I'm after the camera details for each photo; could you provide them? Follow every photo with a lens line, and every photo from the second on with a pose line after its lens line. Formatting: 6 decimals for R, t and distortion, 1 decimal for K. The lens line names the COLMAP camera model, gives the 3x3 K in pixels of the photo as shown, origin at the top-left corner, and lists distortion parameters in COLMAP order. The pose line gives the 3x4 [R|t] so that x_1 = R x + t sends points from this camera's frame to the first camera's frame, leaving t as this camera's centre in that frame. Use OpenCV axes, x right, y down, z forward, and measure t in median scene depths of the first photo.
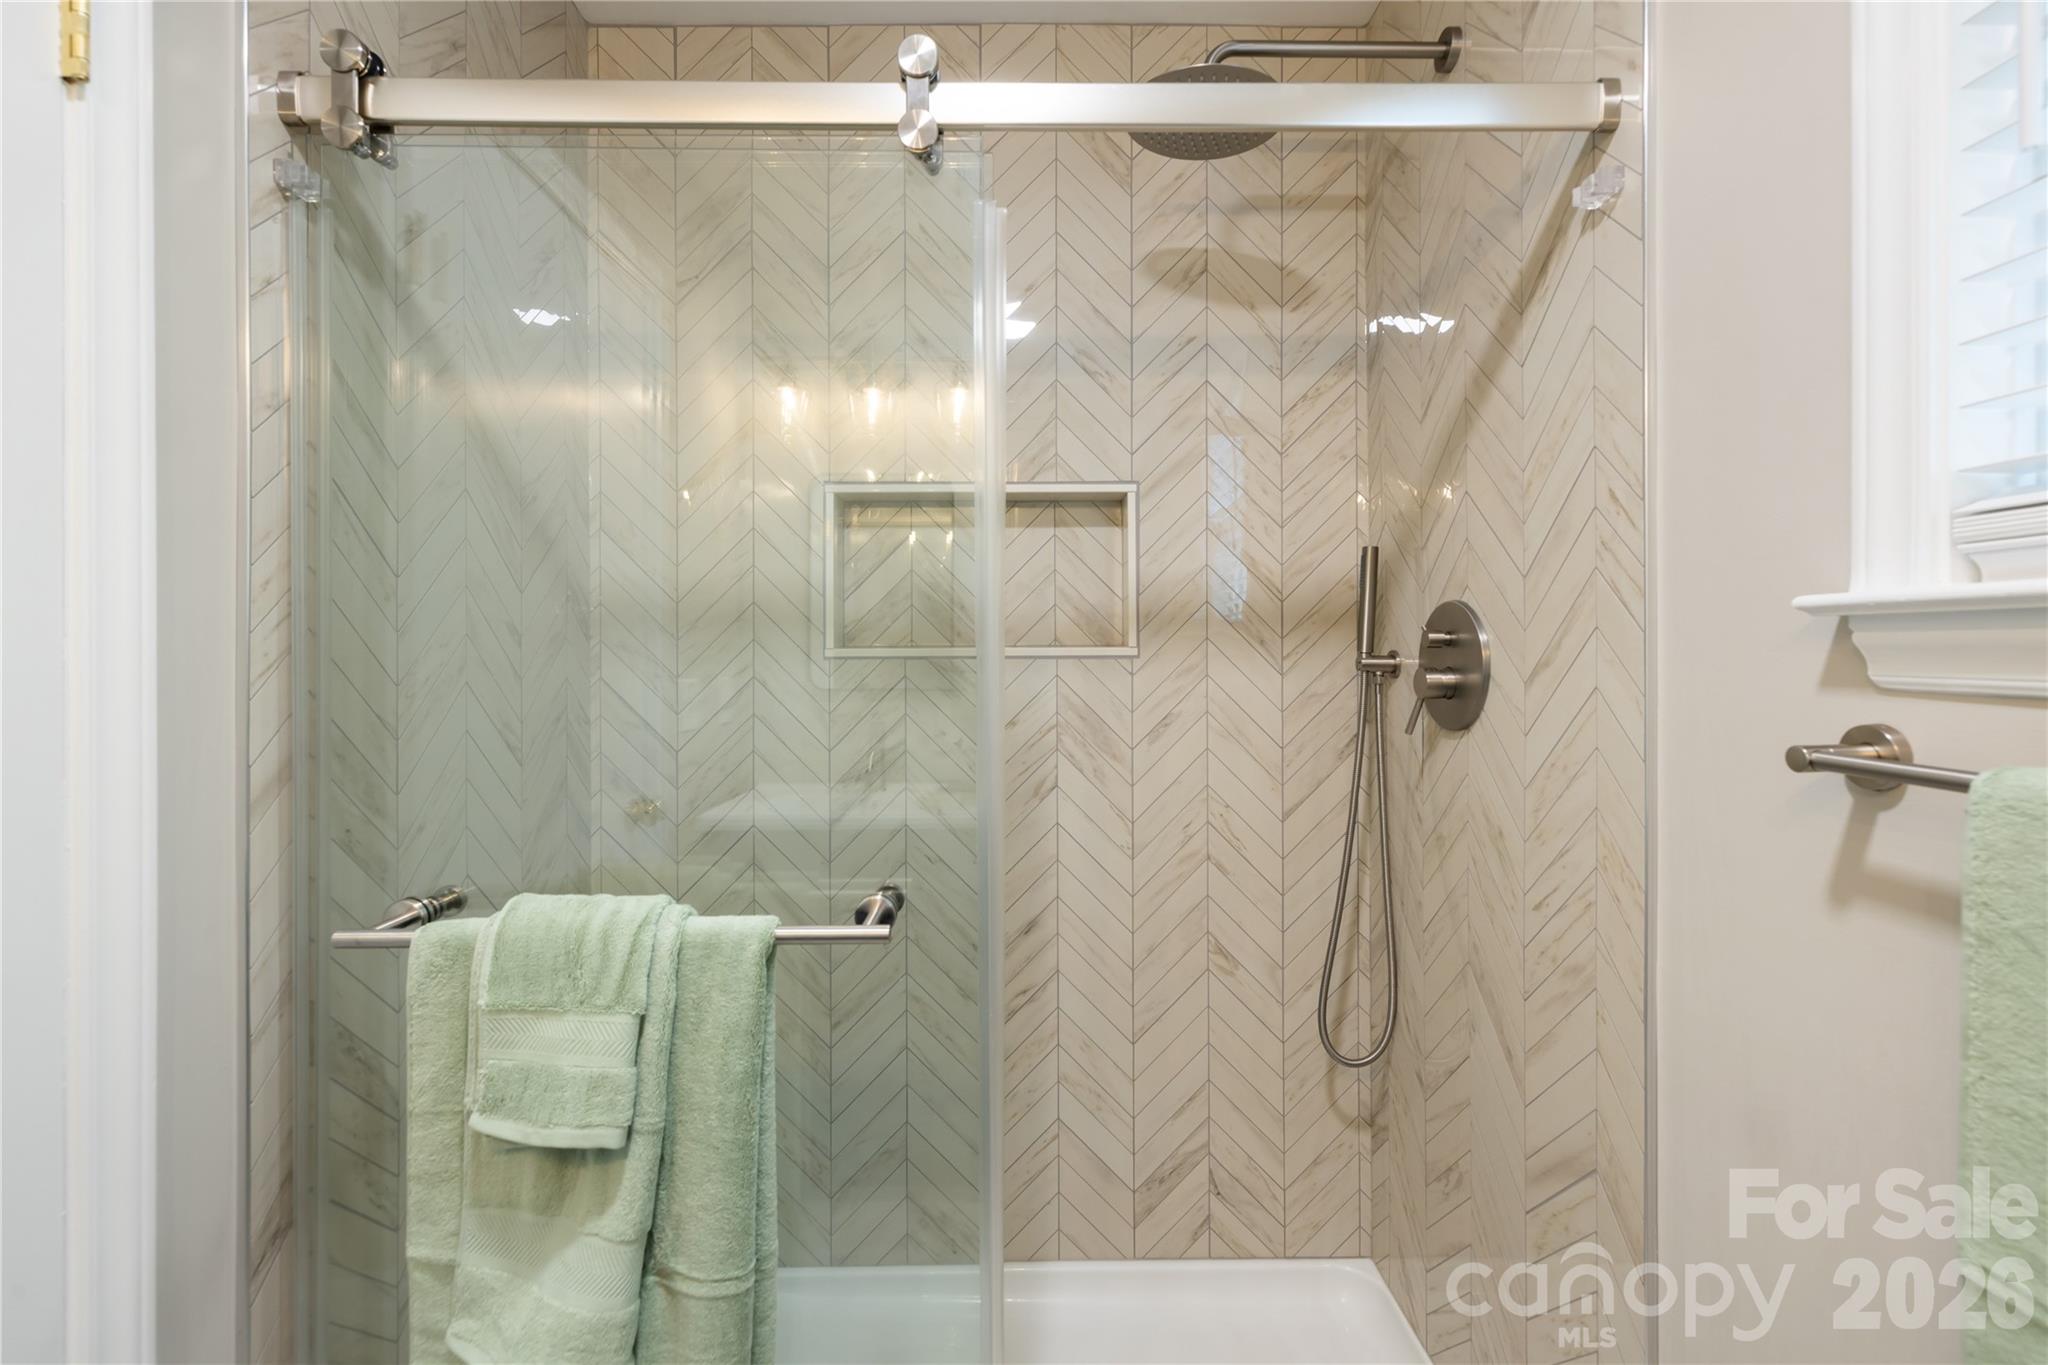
lens RADIAL K [[869.2, 0, 1028.7], [0, 869.2, 662.8], [0, 0, 1]] dist [0.004527, 0.000243]
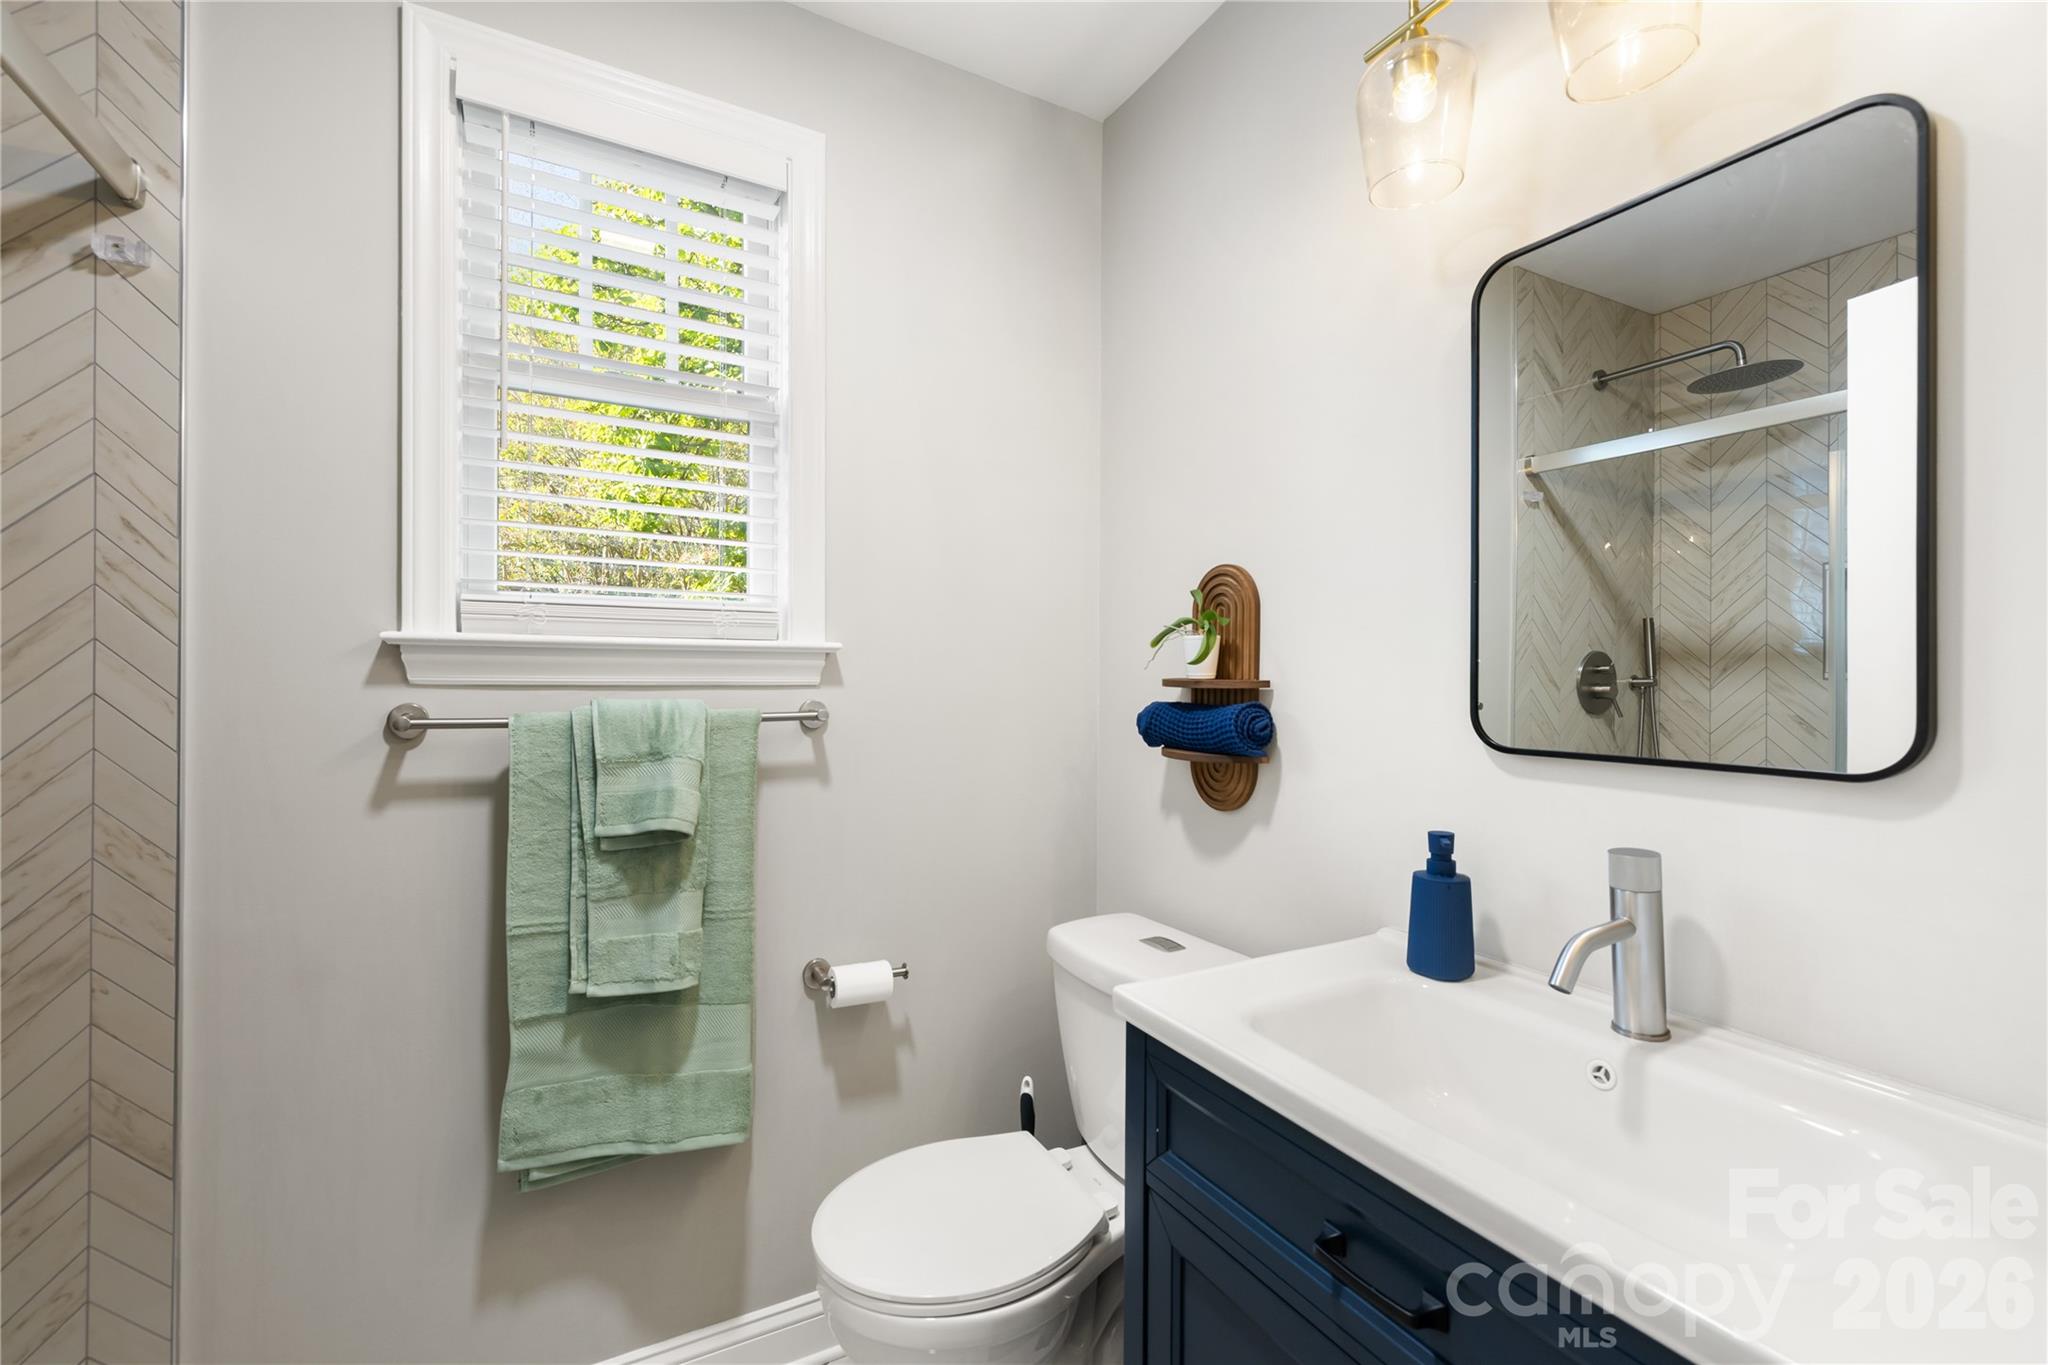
lens RADIAL K [[869.2, 0, 1028.8], [0, 869.2, 677.4], [0, 0, 1]] dist [0.004527, 0.000243]
pose [[-0.467085, -0.002316, 0.884209, -1.268206], [0.002486, 0.999989, 0.003932, 0.010230], [-0.884209, 0.004035, -0.467074, 0.691846]]
